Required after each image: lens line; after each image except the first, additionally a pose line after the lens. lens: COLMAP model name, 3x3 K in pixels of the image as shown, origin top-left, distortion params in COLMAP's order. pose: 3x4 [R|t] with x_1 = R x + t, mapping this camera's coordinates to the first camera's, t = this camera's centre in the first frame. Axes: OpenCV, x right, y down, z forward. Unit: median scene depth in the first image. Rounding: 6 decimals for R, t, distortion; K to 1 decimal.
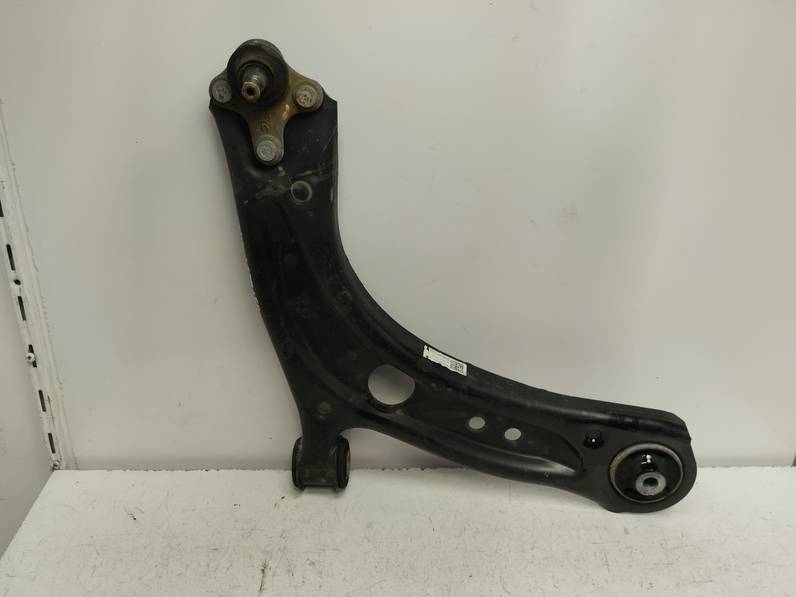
lens RADIAL K [[656.6, 0, 398.0], [0, 656.6, 298.5], [0, 0, 1]] dist [0.032312, -0.064320]
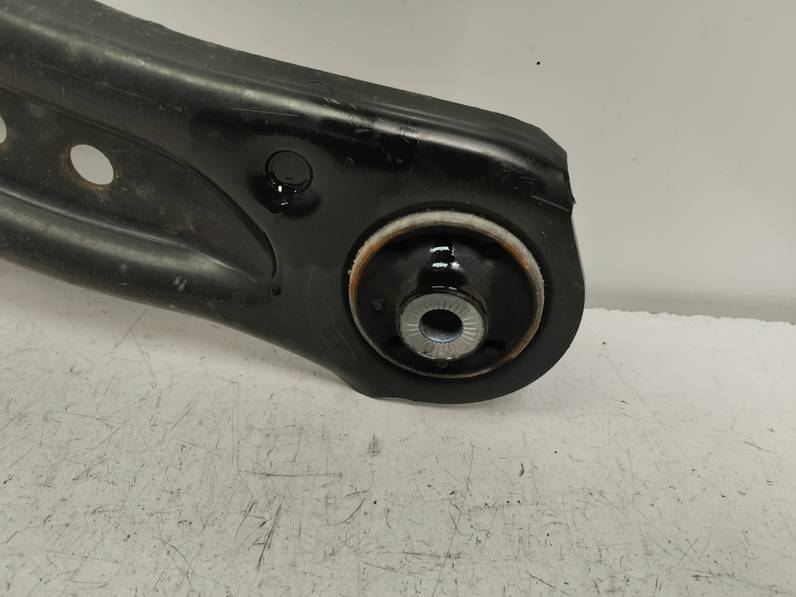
lens RADIAL K [[656.6, 0, 398.0], [0, 656.6, 298.5], [0, 0, 1]] dist [0.032312, -0.064320]
pose [[0.996698, 0.081051, 0.004969, 0.367529], [-0.080298, 0.974631, 0.208920, 0.202147], [0.012091, -0.208629, 0.977920, 0.686833]]
